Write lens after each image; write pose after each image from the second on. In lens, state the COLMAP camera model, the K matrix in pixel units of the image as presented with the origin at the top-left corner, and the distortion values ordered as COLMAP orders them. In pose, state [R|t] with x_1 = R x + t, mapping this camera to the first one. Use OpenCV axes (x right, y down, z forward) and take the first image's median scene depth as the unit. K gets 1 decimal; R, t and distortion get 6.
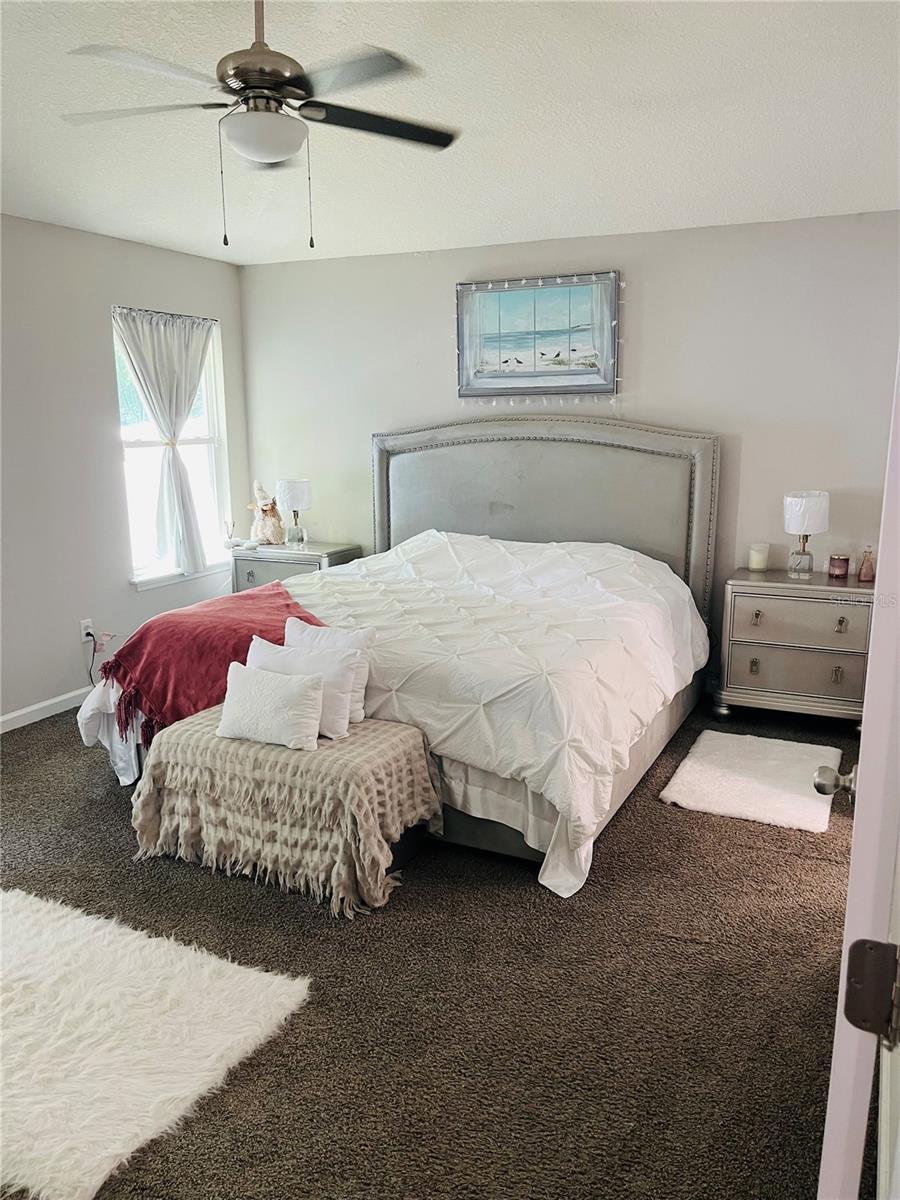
lens RADIAL K [[910.7, 0, 450.8], [0, 910.7, 602.1], [0, 0, 1]] dist [0.035704, -0.052345]
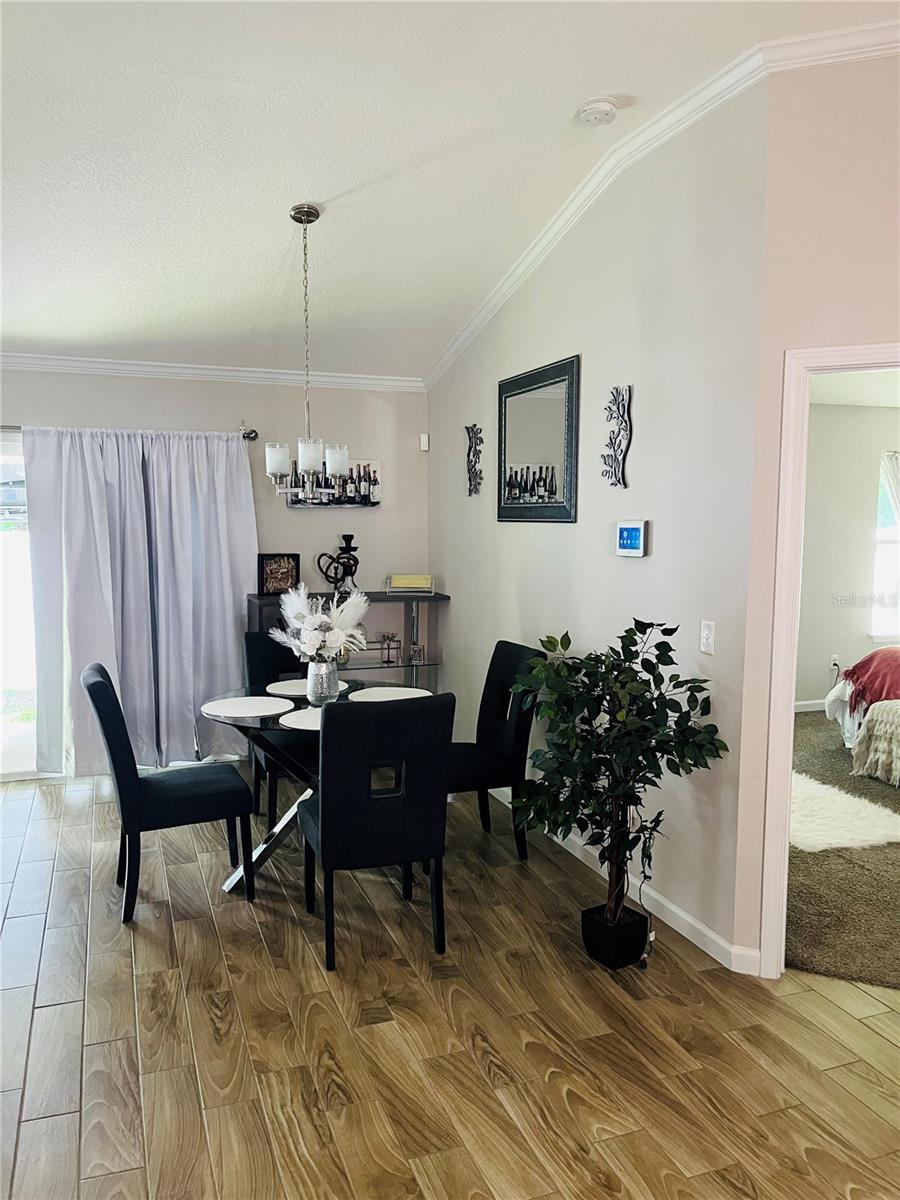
lens RADIAL K [[910.7, 0, 451.0], [0, 910.7, 604.8], [0, 0, 1]] dist [0.035704, -0.052345]
pose [[0.713860, 0.081970, -0.695474, 0.297331], [-0.160163, 0.985913, -0.048196, 0.169265], [0.681726, 0.145794, 0.716933, -0.812035]]
